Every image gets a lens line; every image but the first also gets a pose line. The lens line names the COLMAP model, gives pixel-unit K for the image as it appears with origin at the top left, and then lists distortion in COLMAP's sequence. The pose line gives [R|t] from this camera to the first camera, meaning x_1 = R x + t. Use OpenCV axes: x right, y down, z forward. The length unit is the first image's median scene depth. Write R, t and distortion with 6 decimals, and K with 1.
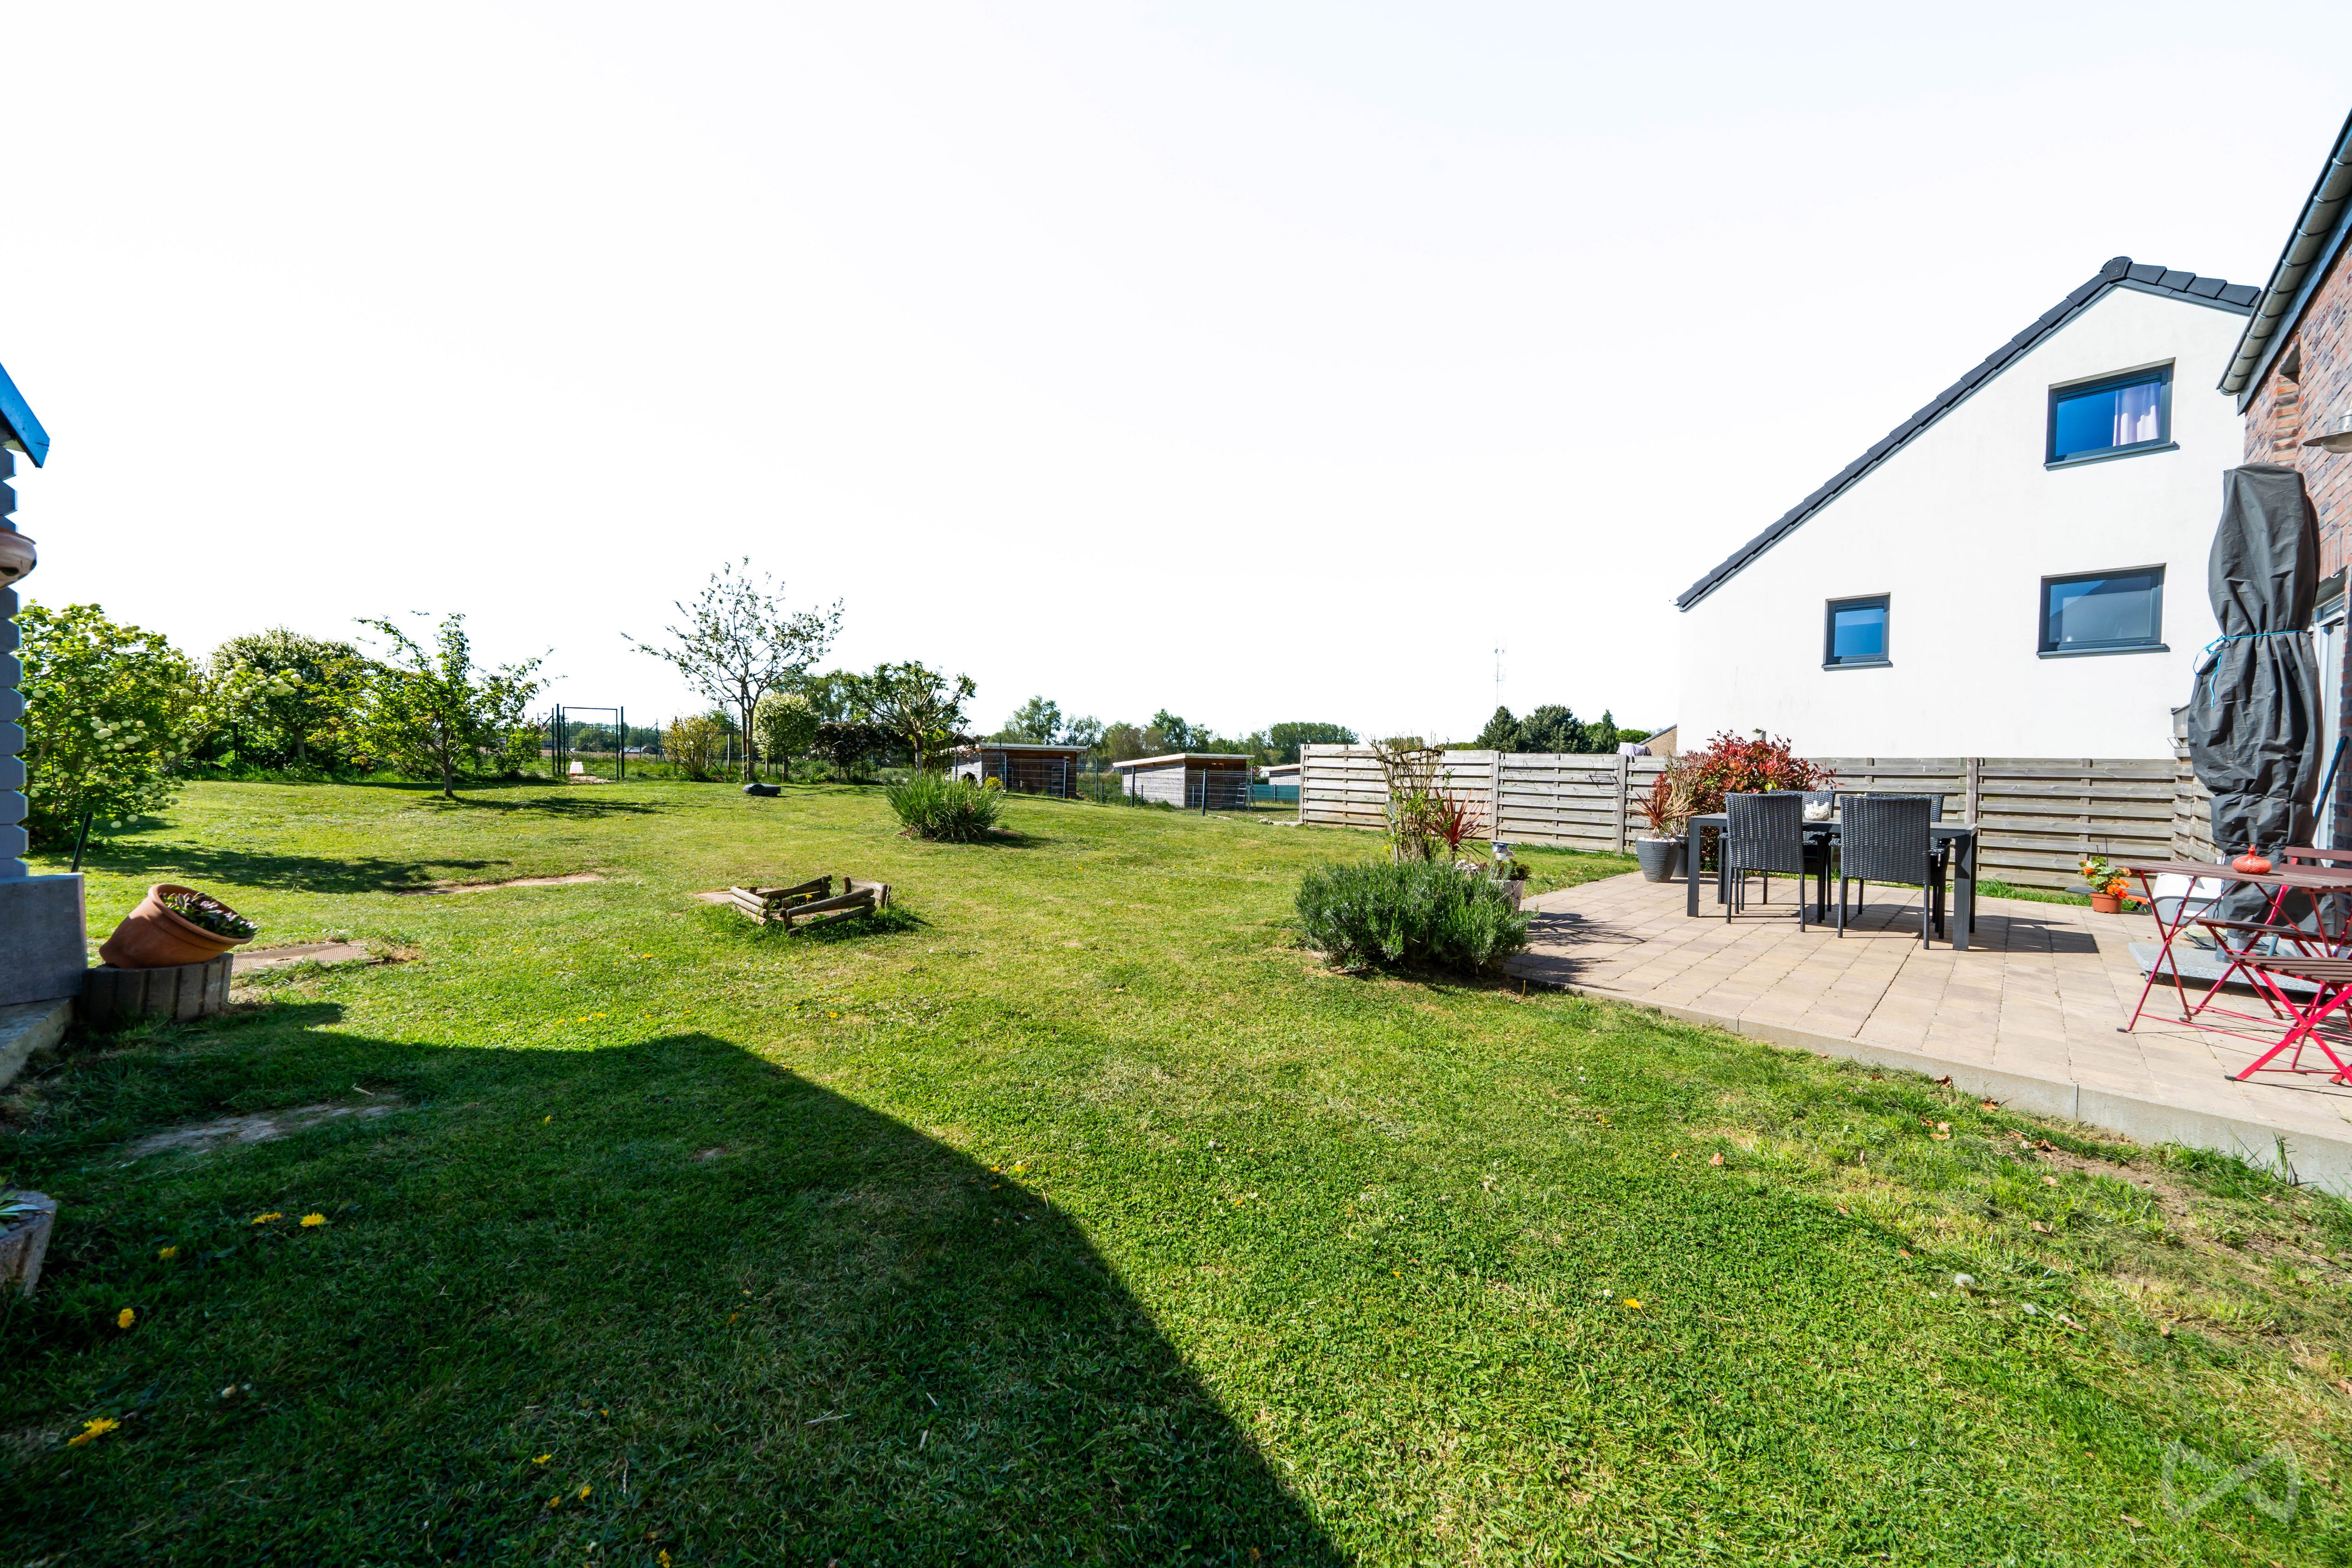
lens RADIAL K [[788.4, 0, 1175.4], [0, 788.4, 782.2], [0, 0, 1]] dist [-0.006260, 0.000004]
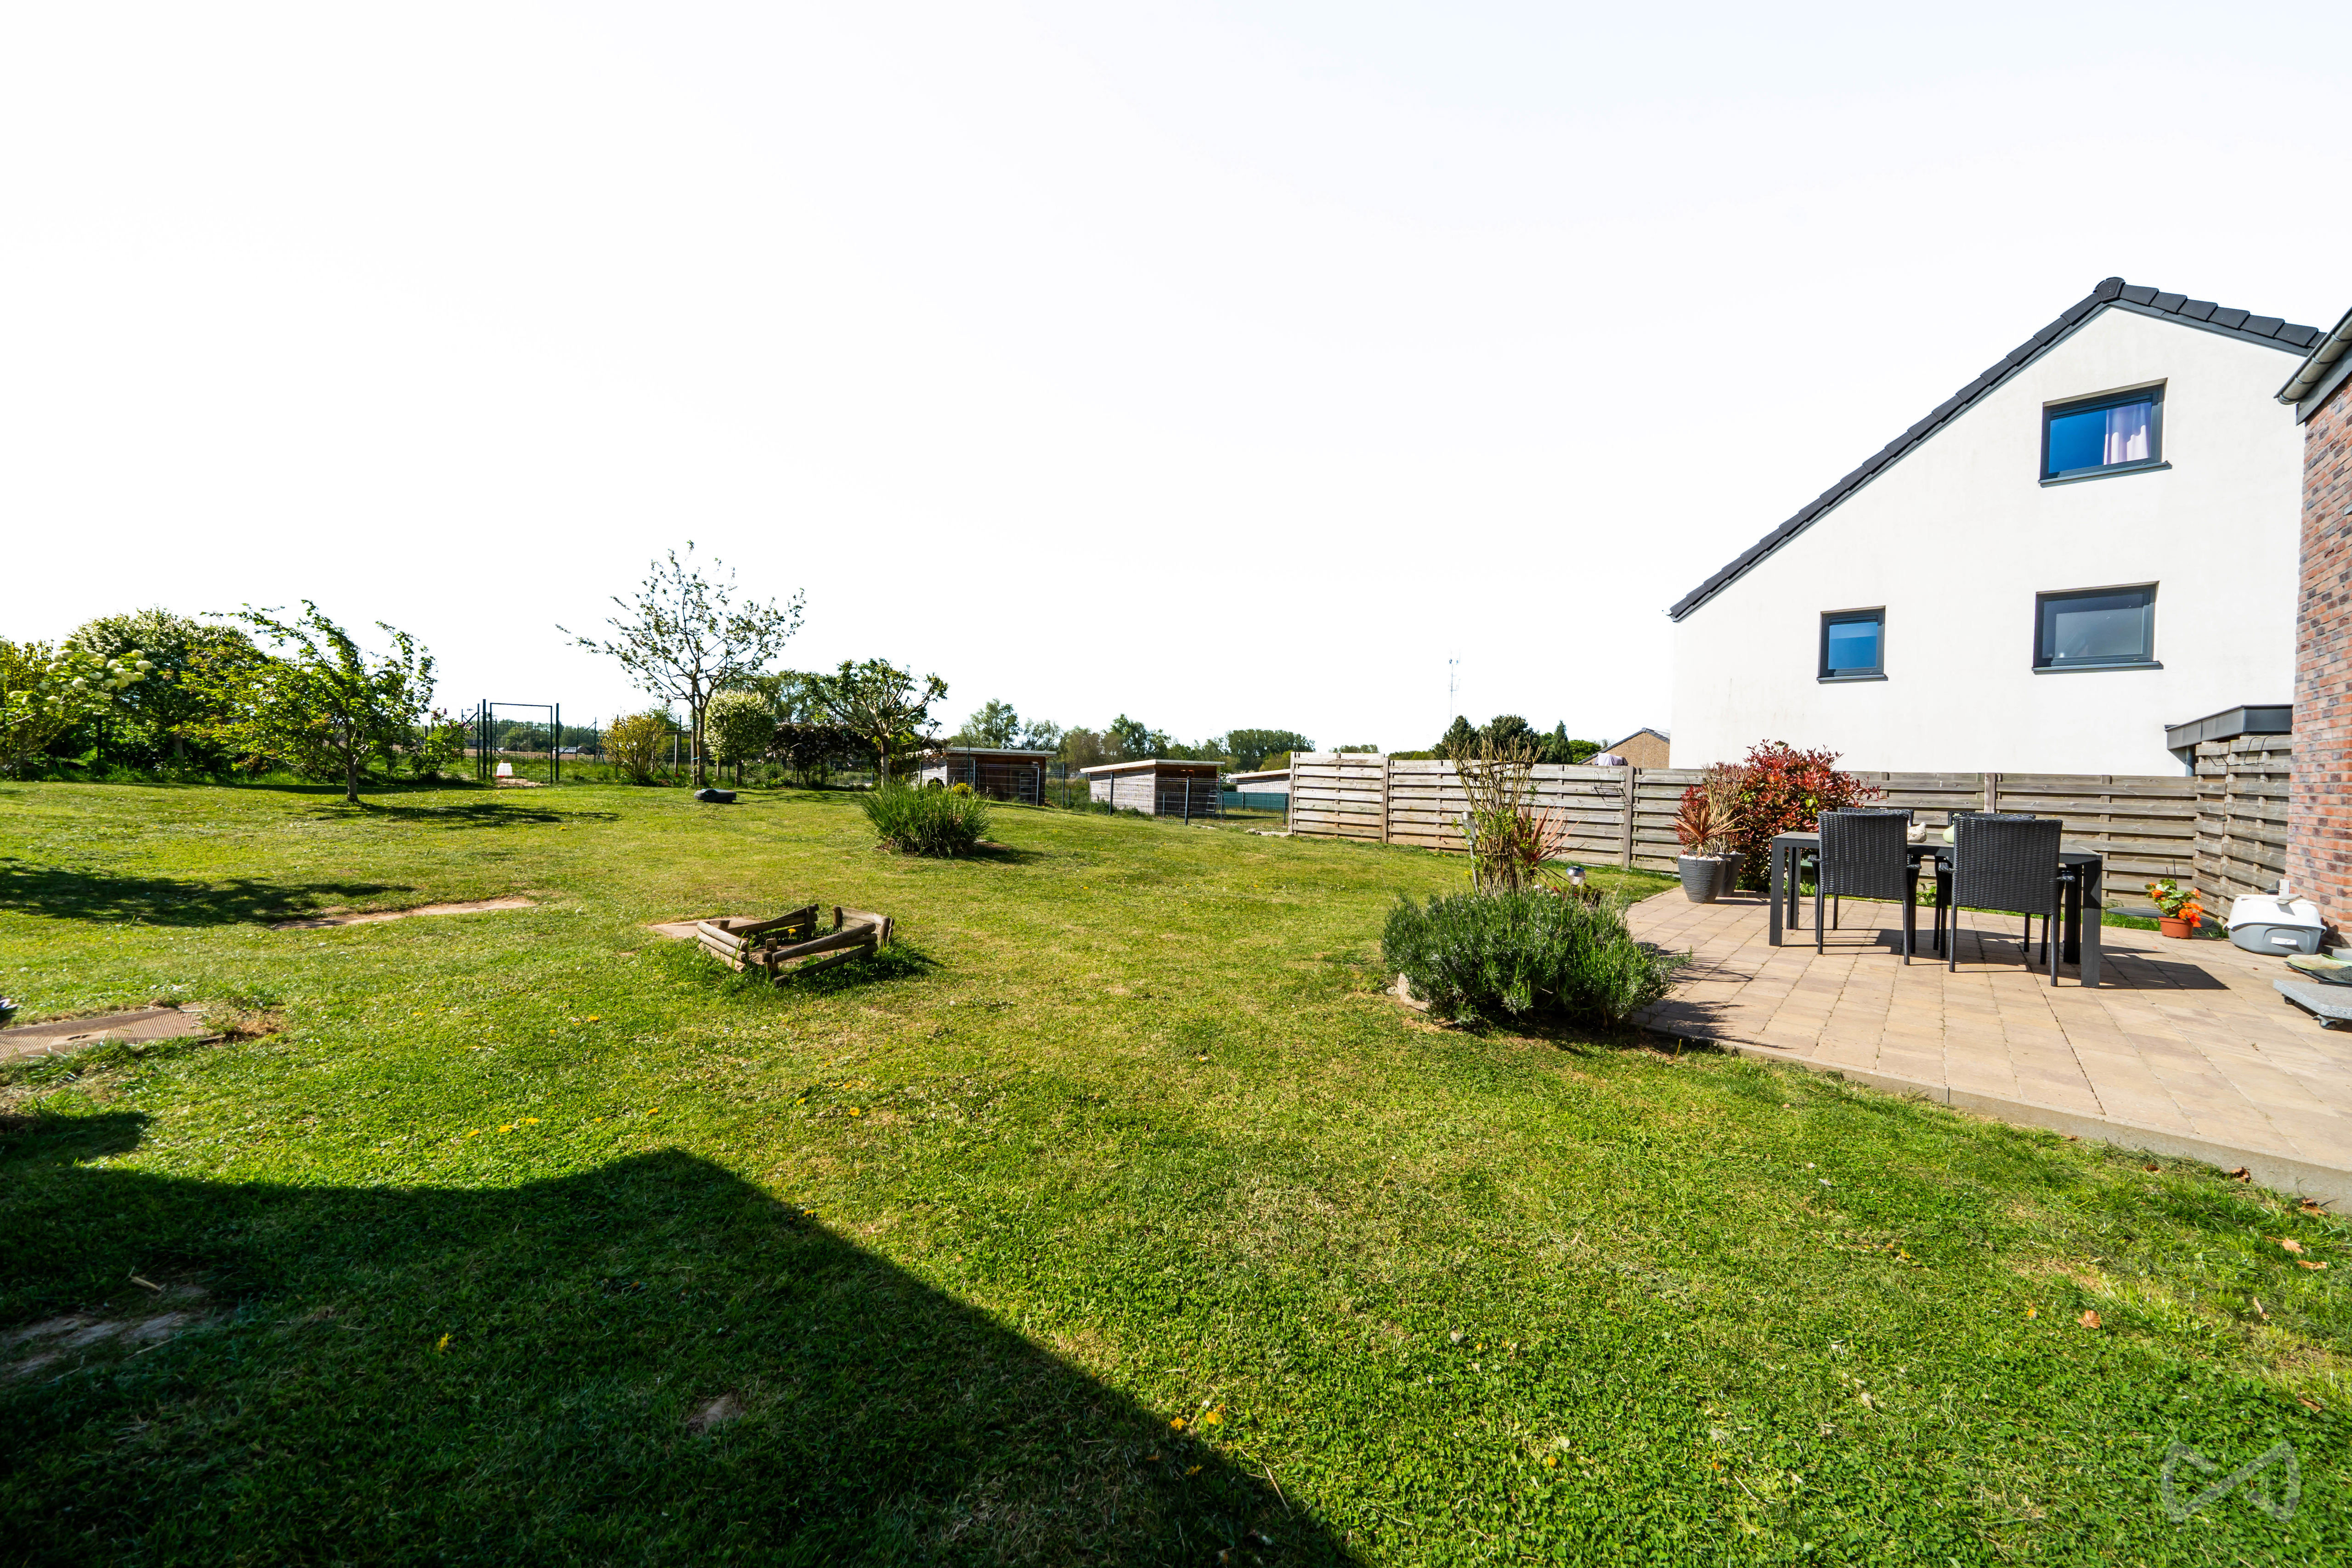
lens RADIAL K [[788.4, 0, 1175.4], [0, 788.4, 782.2], [0, 0, 1]] dist [-0.006260, 0.000004]
pose [[0.998423, 0.008034, 0.055559, -0.061072], [-0.007632, 0.999943, -0.007458, -0.005114], [-0.055615, 0.007022, 0.998428, 0.081735]]
